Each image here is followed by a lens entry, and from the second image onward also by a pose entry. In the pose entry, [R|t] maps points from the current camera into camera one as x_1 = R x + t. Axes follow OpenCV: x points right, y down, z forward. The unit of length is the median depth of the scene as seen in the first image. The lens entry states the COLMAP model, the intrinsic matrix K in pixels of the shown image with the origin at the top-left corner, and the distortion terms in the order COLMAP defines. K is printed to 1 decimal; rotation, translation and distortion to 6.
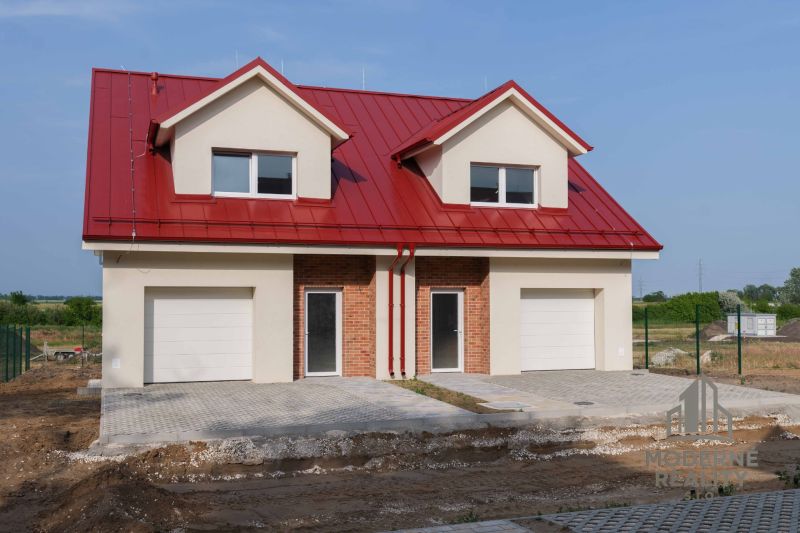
lens RADIAL K [[823.6, 0, 400.0], [0, 823.6, 266.5], [0, 0, 1]] dist [-0.003671, 0.001116]
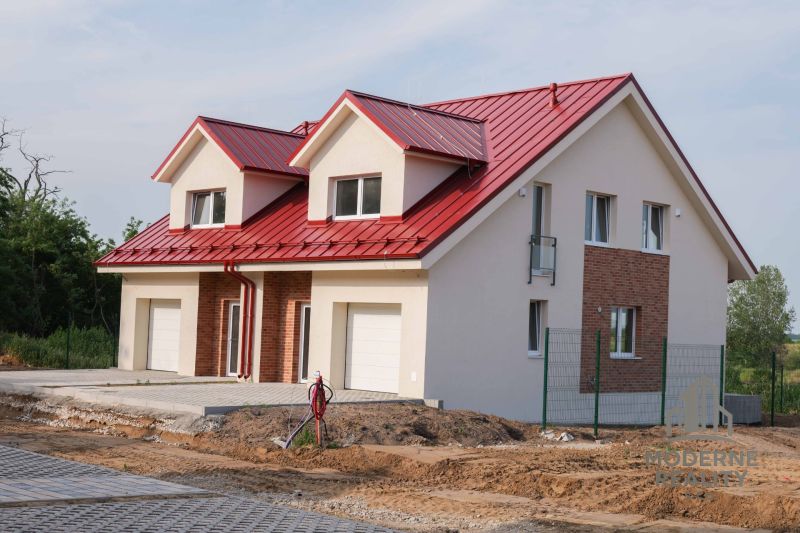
lens RADIAL K [[1157.5, 0, 402.4], [0, 1157.5, 236.1], [0, 0, 1]] dist [0.028756, 0.029757]
pose [[0.434330, -0.049793, -0.899377, 1.445842], [-0.002846, 0.998390, -0.056650, 0.026032], [0.900749, 0.027164, 0.433489, 0.484236]]
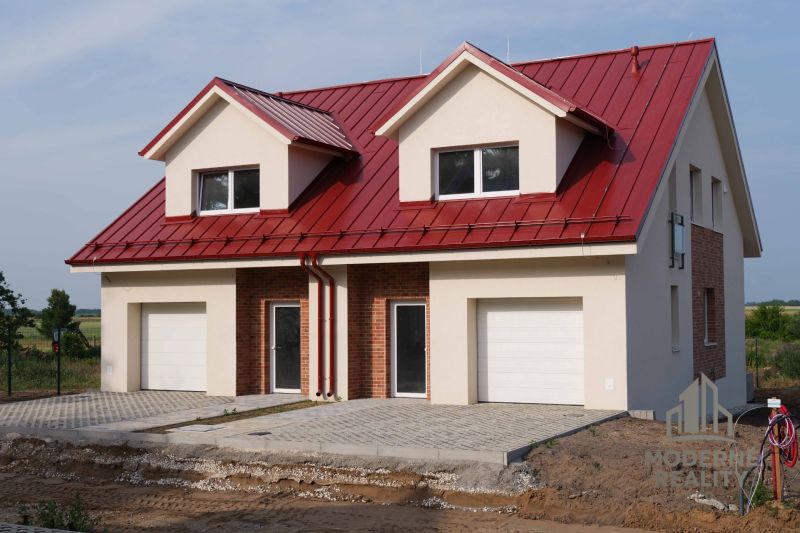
lens RADIAL K [[997.4, 0, 400.0], [0, 997.4, 266.5], [0, 0, 1]] dist [0.013193, -0.005394]
pose [[0.692291, -0.036969, -0.720671, 0.816813], [0.035696, 0.999219, -0.016967, 0.009439], [0.720735, -0.013979, 0.693069, 0.282341]]
